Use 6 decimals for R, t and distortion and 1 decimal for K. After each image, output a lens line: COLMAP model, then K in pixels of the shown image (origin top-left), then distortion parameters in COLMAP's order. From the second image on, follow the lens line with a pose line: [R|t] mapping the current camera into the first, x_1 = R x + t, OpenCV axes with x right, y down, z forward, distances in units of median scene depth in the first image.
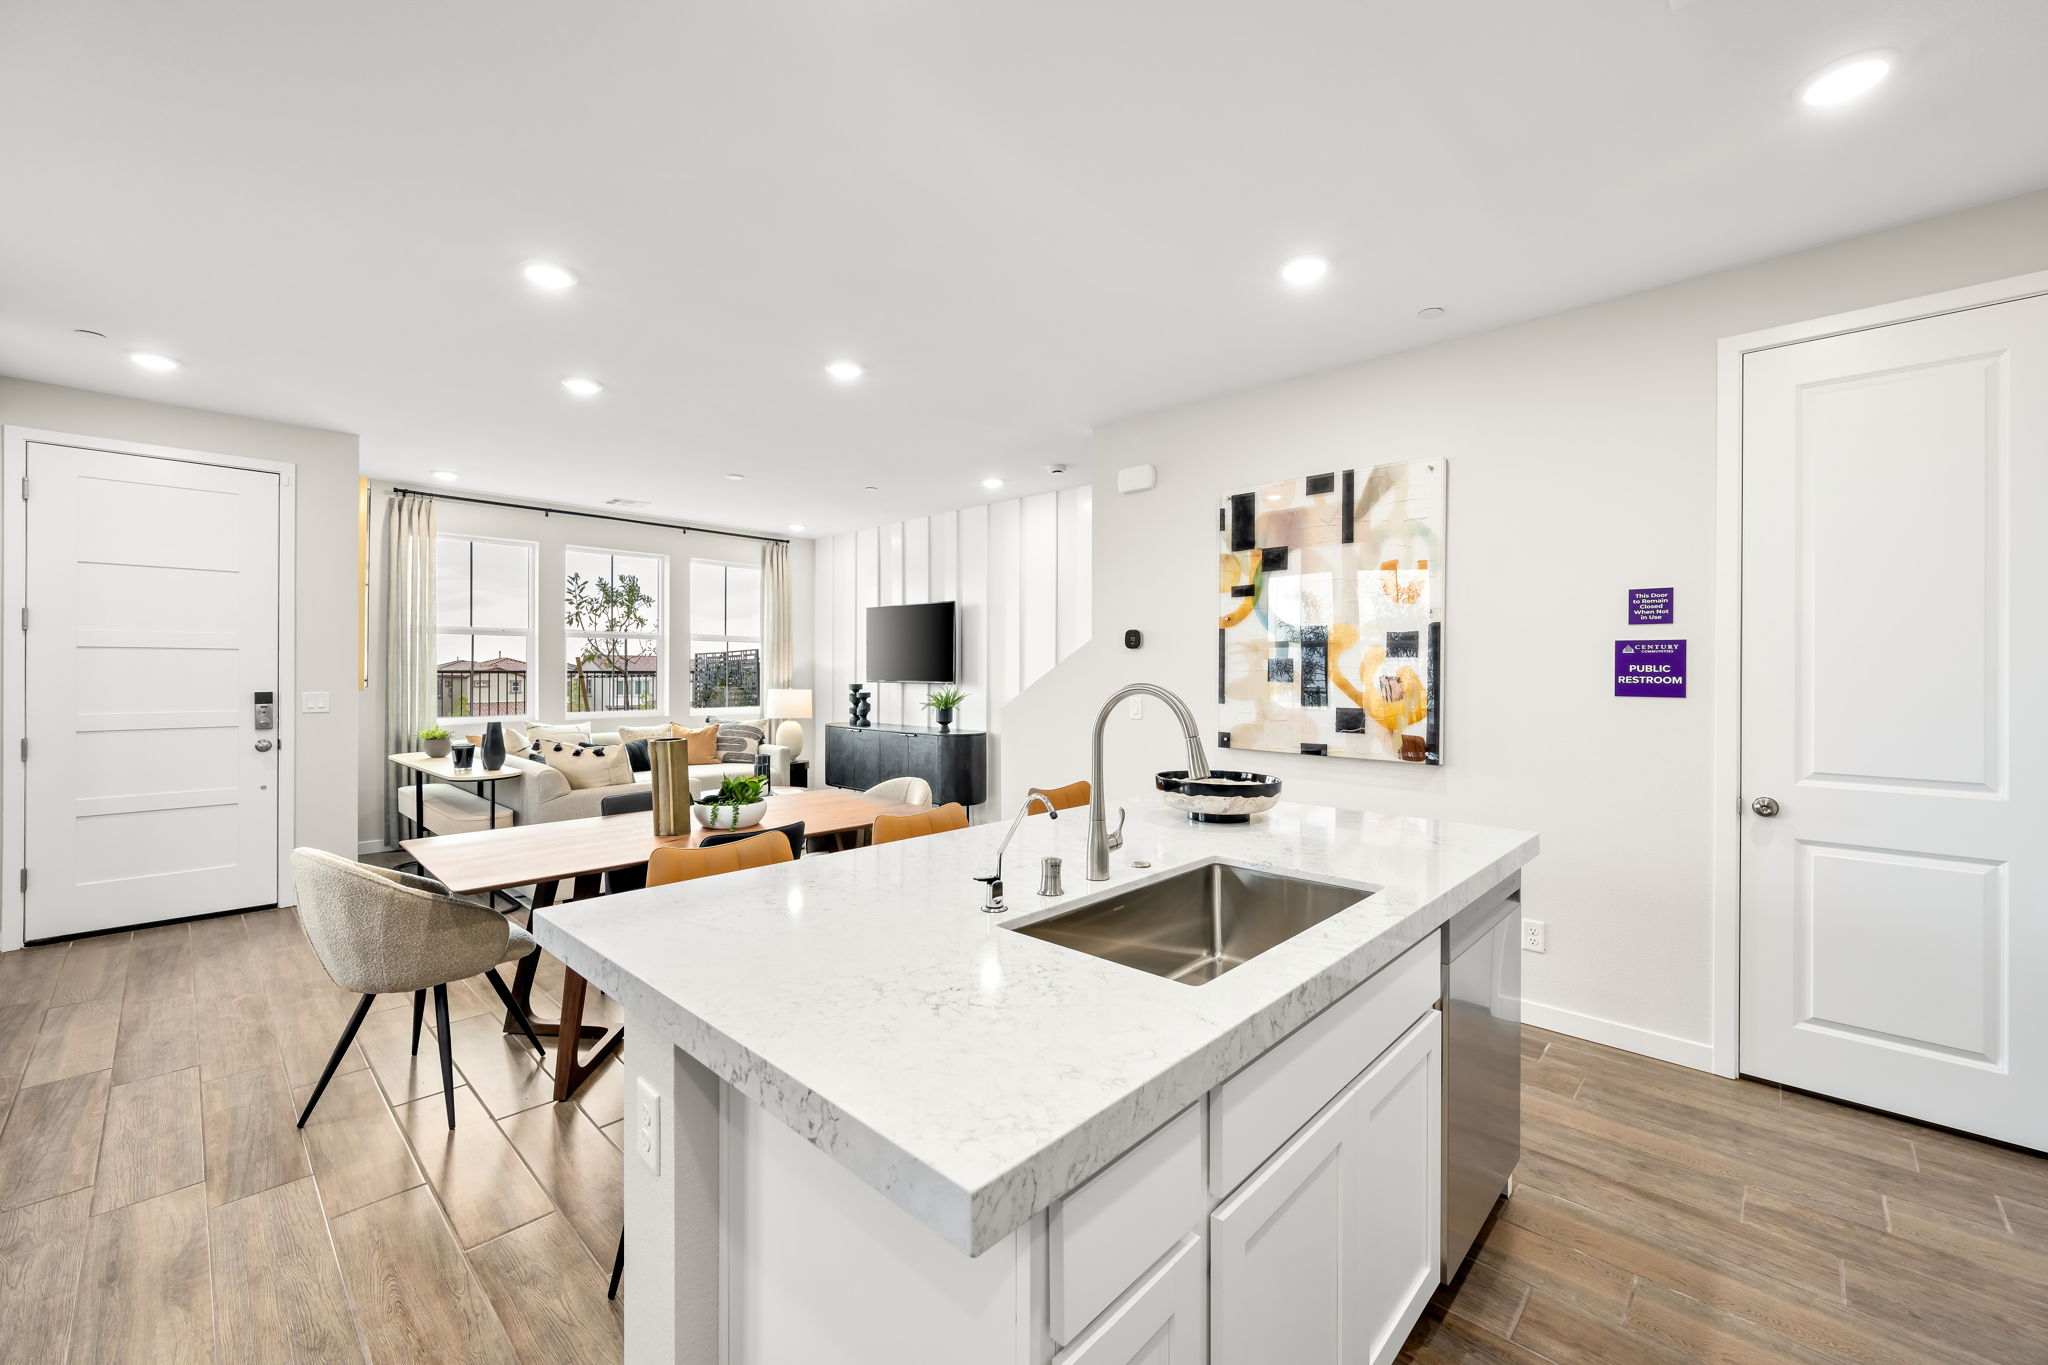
lens RADIAL K [[808.1, 0, 1021.2], [0, 808.1, 671.6], [0, 0, 1]] dist [-0.002619, -0.000467]
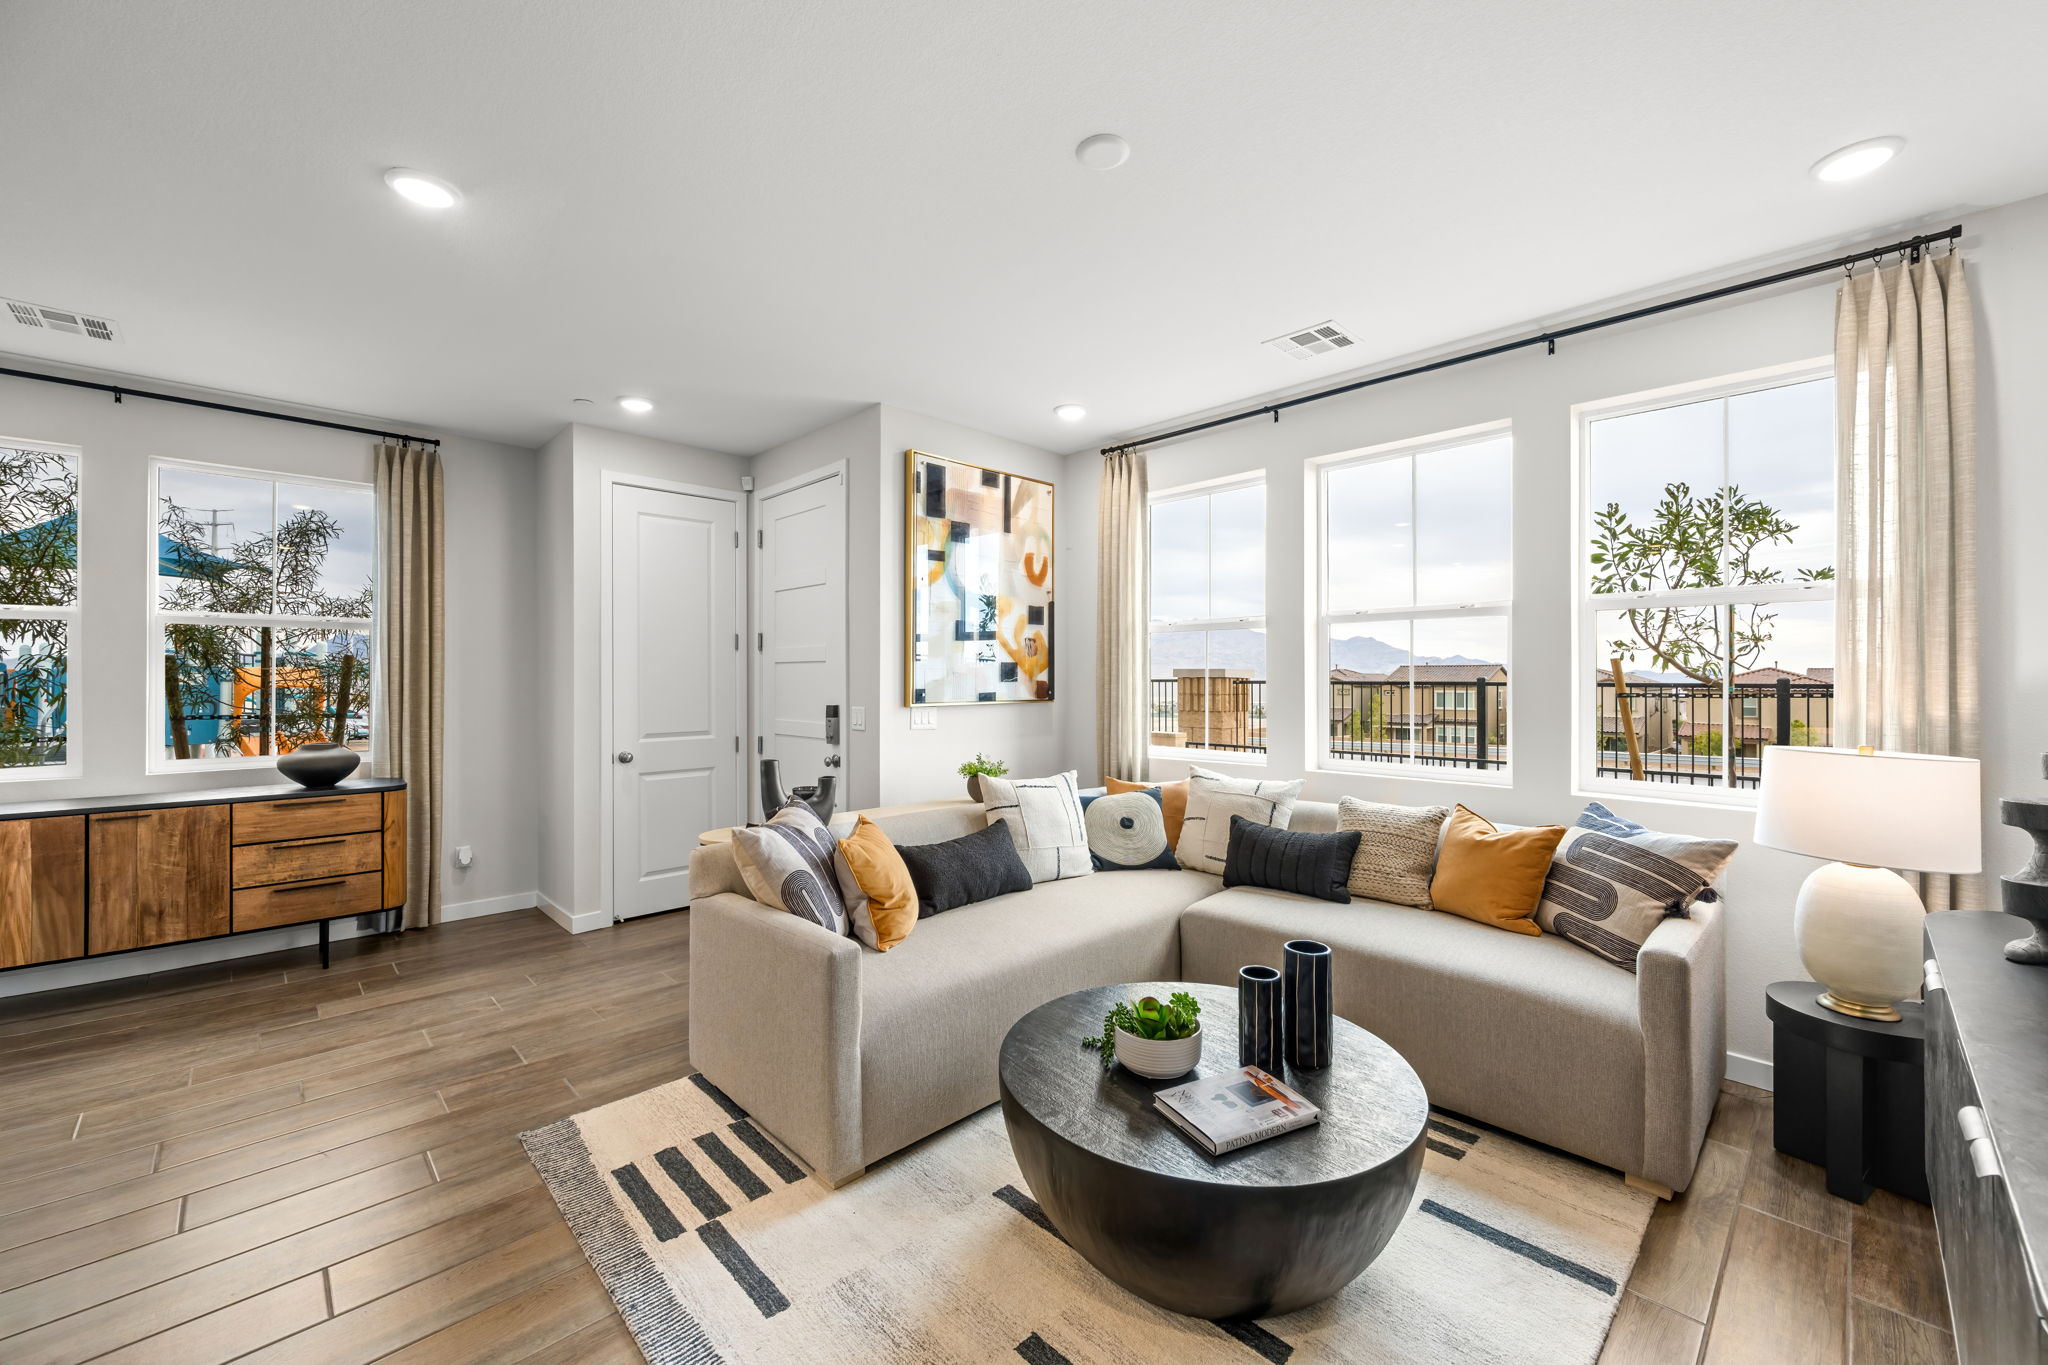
lens RADIAL K [[808.1, 0, 1031.1], [0, 808.1, 676.7], [0, 0, 1]] dist [-0.002619, -0.000467]
pose [[-0.039742, -0.008418, -0.999175, 0.008636], [-0.003125, 0.999961, -0.008301, -0.001528], [0.999205, 0.002792, -0.039767, 1.562426]]
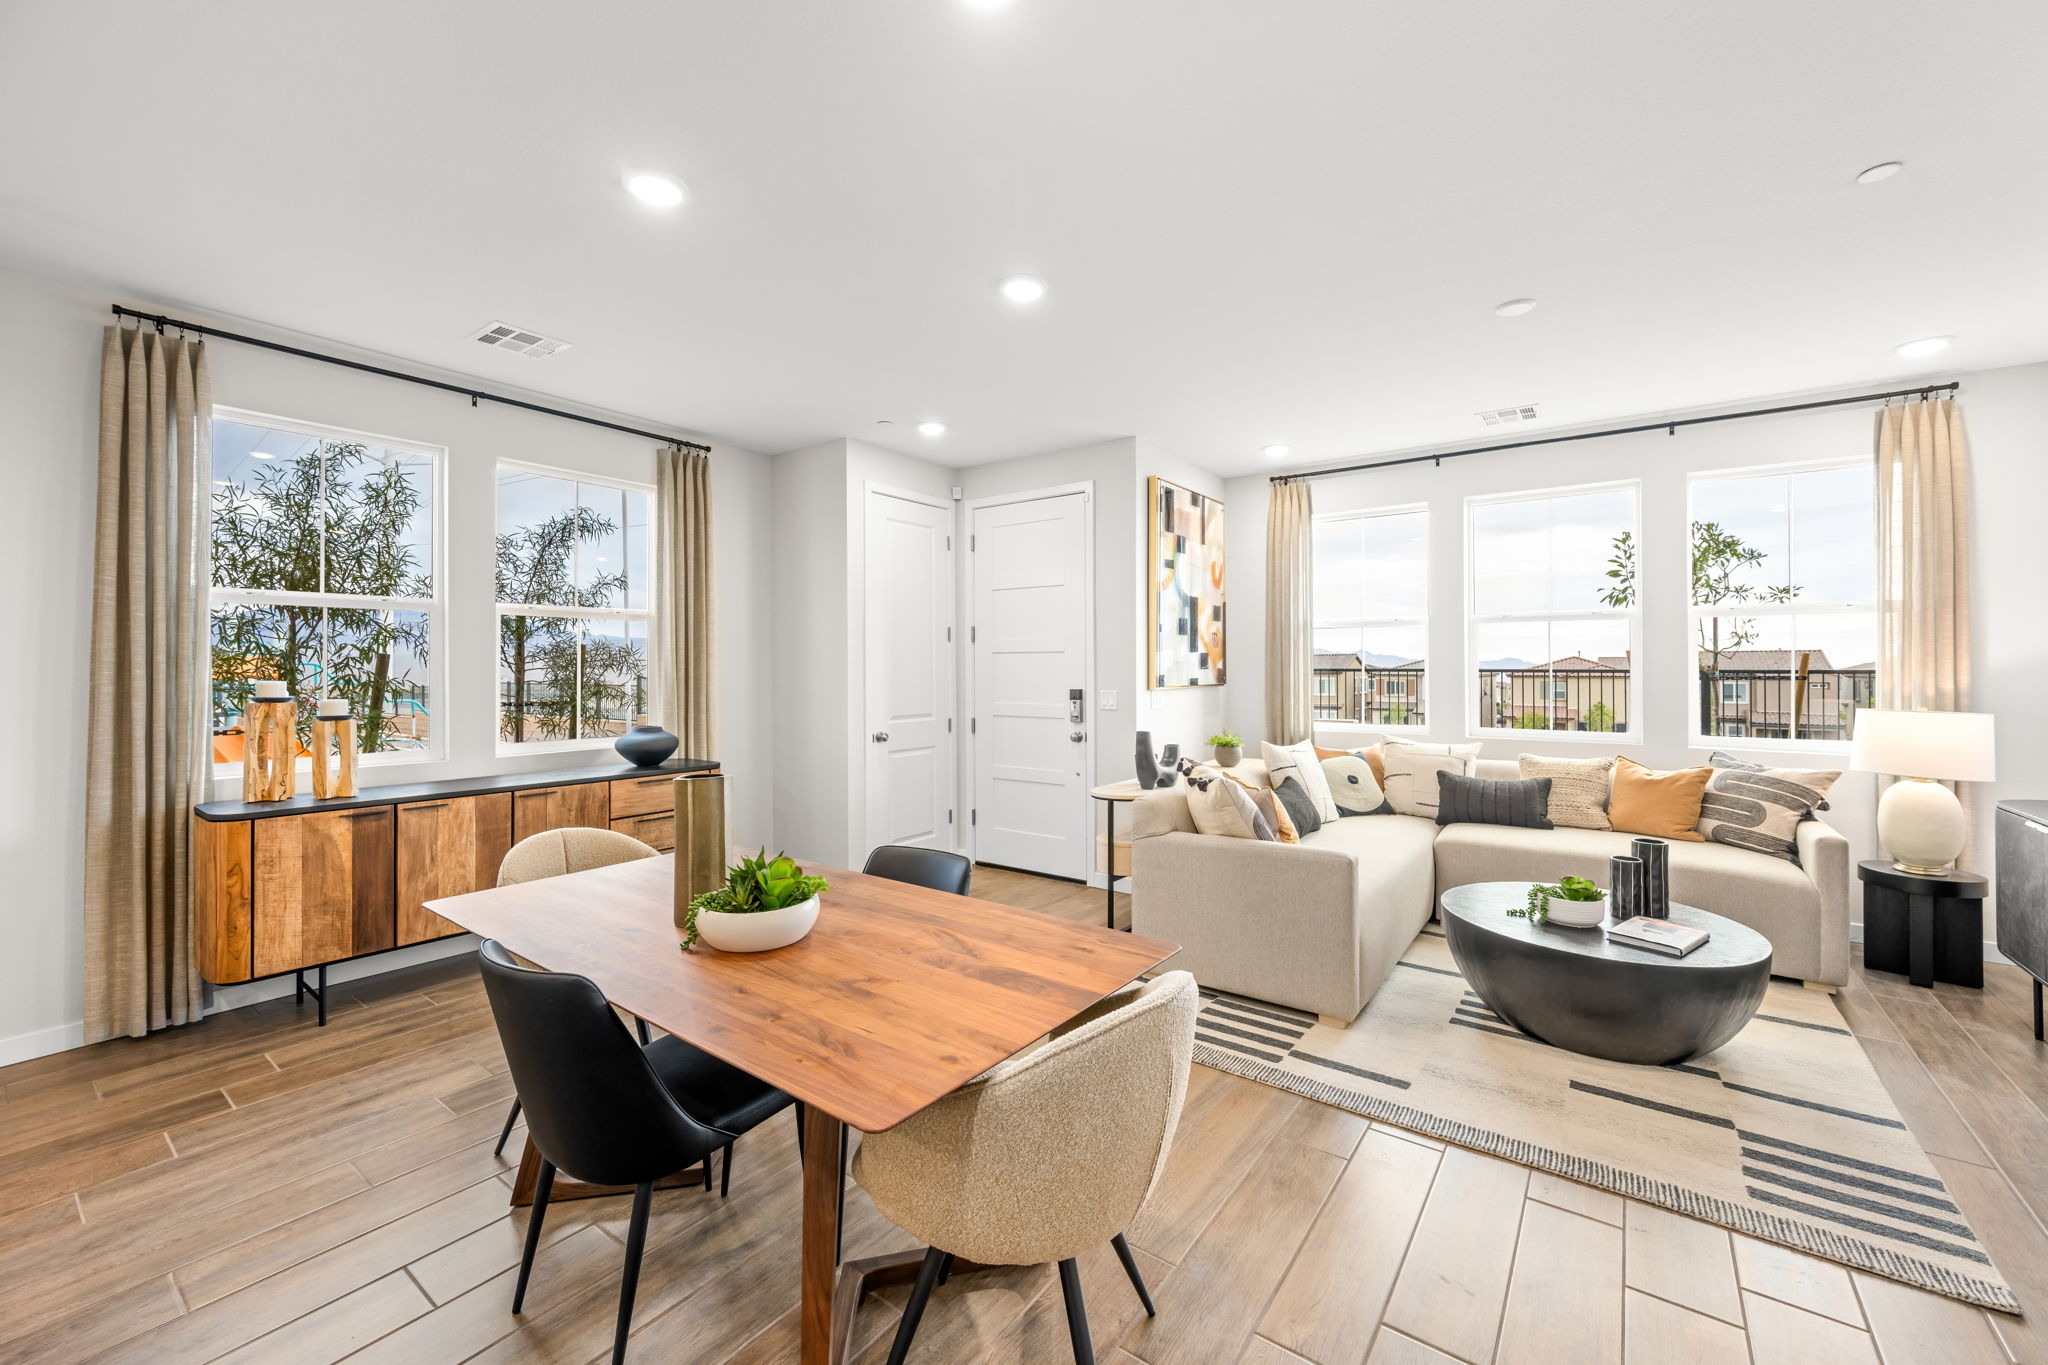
lens RADIAL K [[808.1, 0, 1036.7], [0, 808.1, 664.6], [0, 0, 1]] dist [-0.002619, -0.000467]
pose [[0.127804, -0.008459, -0.991763, 0.205038], [-0.001129, 0.999962, -0.008674, 0.001393], [0.991799, 0.002228, 0.127790, 0.983840]]
